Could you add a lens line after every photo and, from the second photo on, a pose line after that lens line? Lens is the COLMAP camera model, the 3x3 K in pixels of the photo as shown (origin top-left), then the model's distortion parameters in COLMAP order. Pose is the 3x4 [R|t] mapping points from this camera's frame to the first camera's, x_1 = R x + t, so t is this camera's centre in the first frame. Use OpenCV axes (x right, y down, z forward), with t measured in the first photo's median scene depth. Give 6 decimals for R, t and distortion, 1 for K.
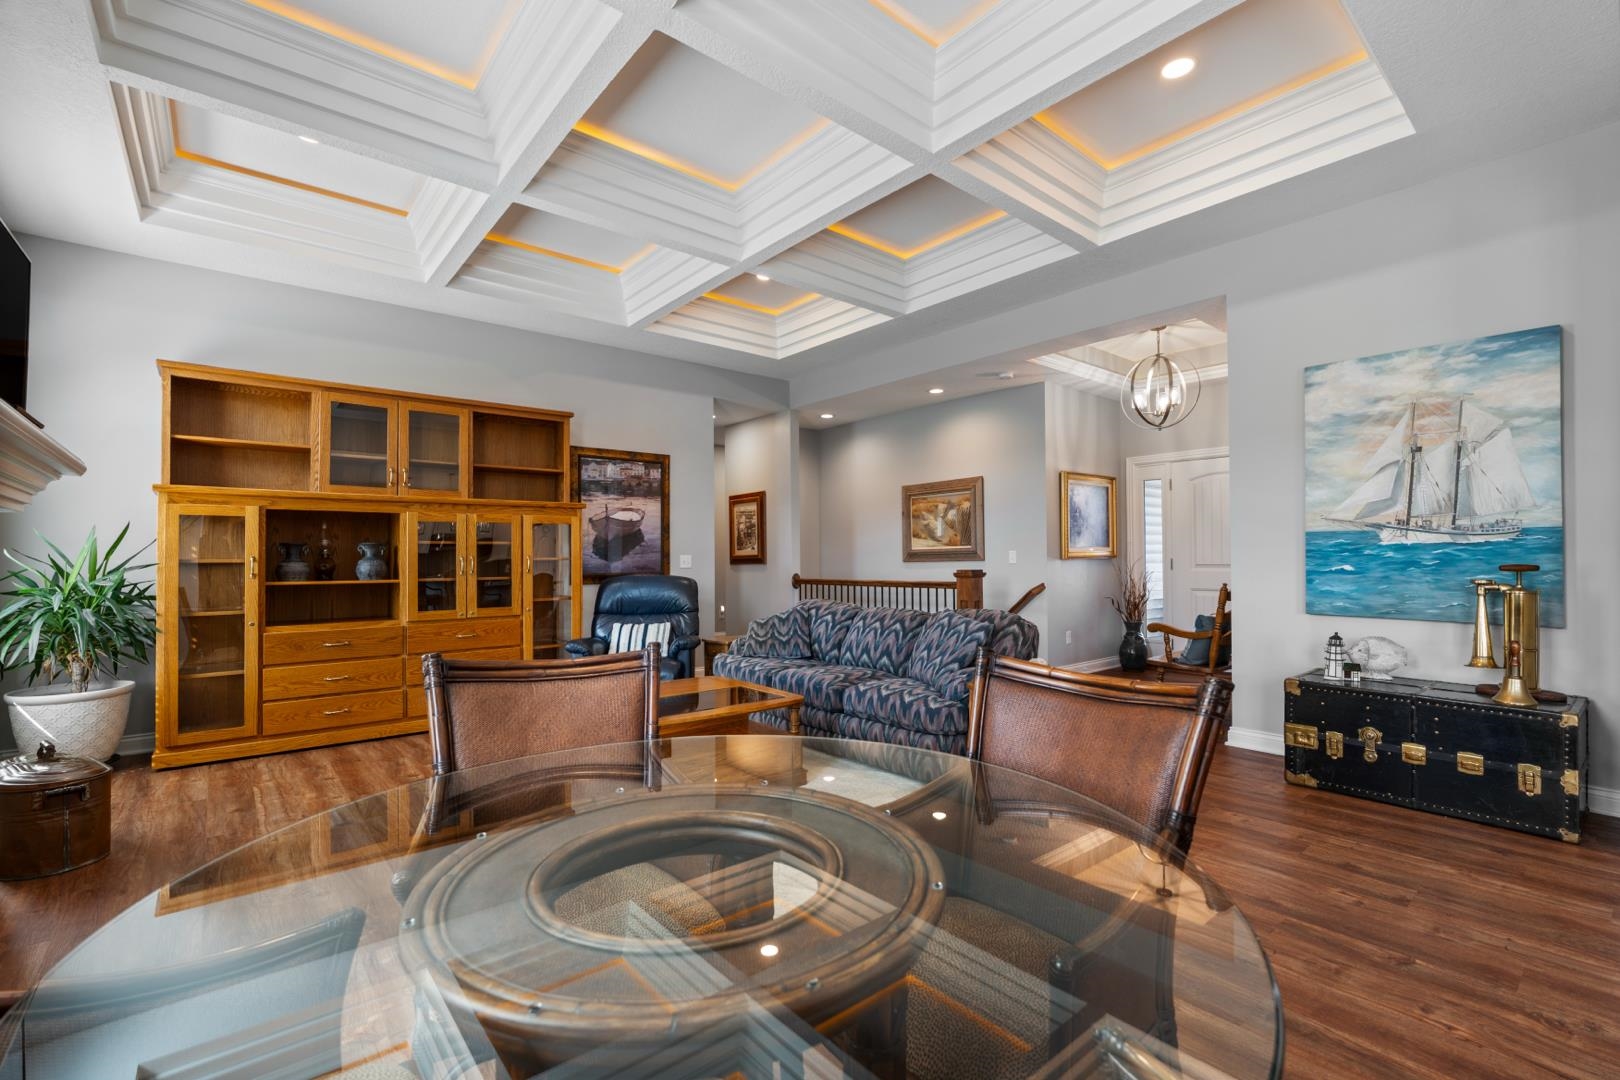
lens RADIAL K [[716.7, 0, 804.3], [0, 716.7, 548.0], [0, 0, 1]] dist [-0.000315, -0.000283]
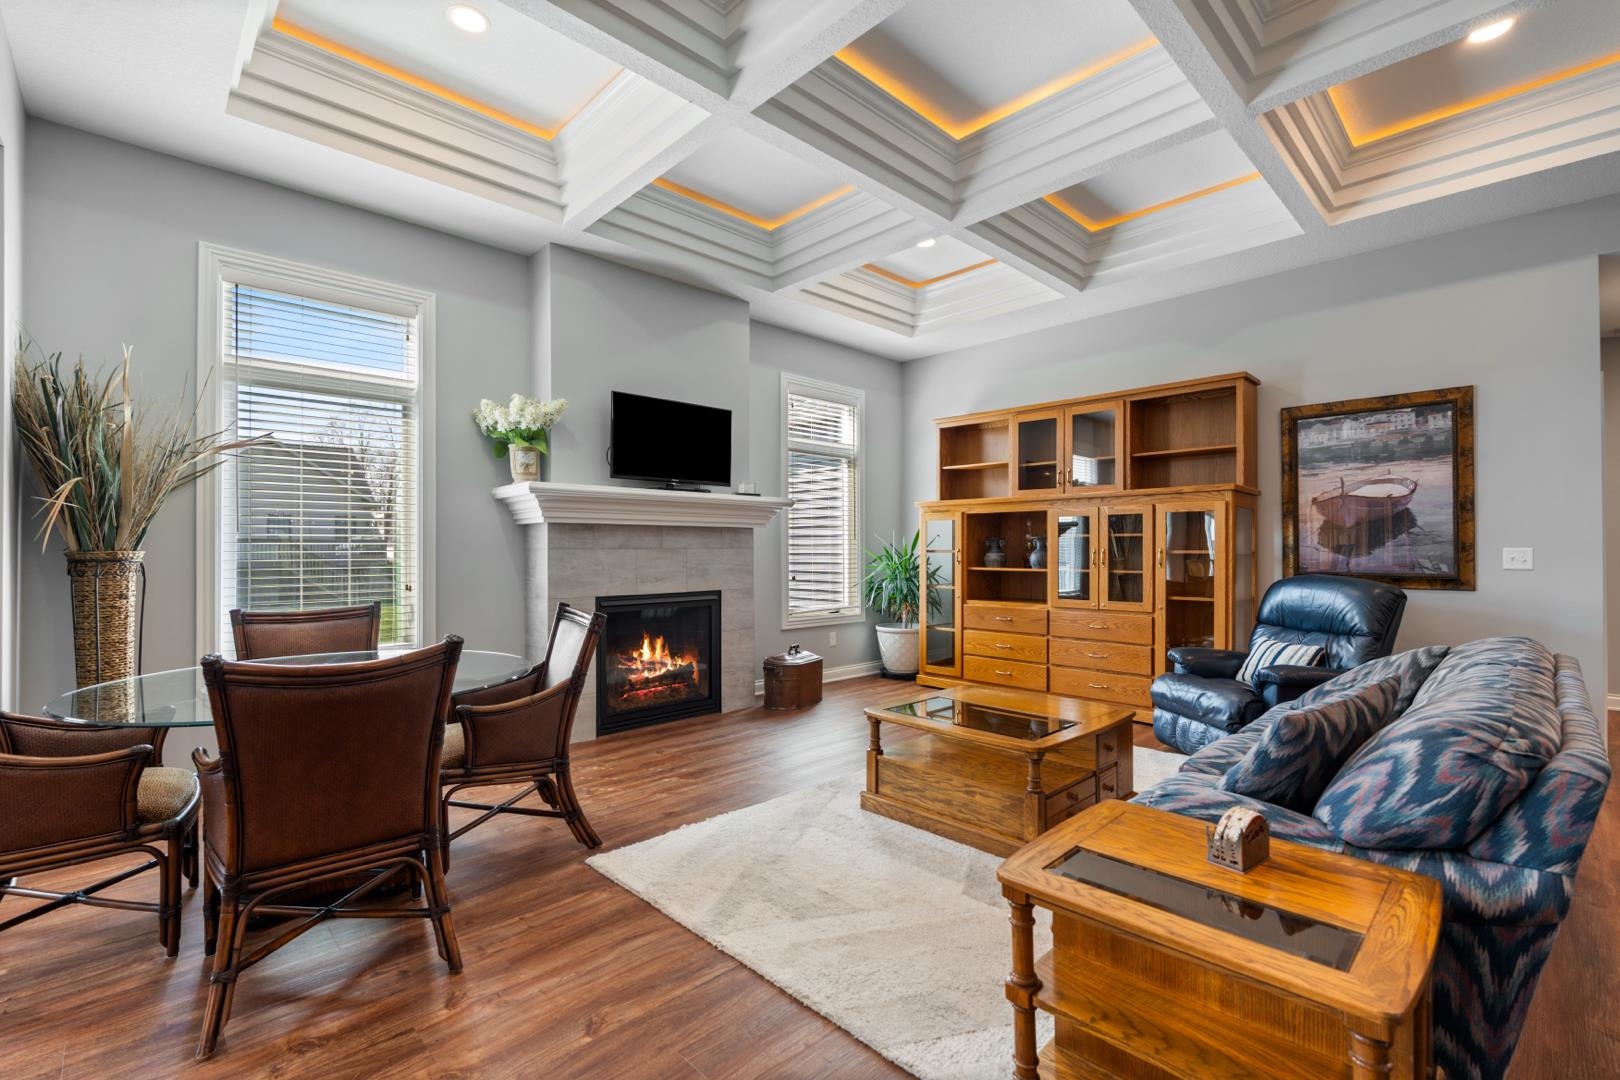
lens RADIAL K [[716.7, 0, 804.3], [0, 716.7, 548.0], [0, 0, 1]] dist [-0.000315, -0.000283]
pose [[0.082058, 0.005712, -0.996611, 0.482635], [0.014197, 0.999875, 0.006900, -0.002487], [0.996526, -0.014715, 0.081967, 0.471446]]
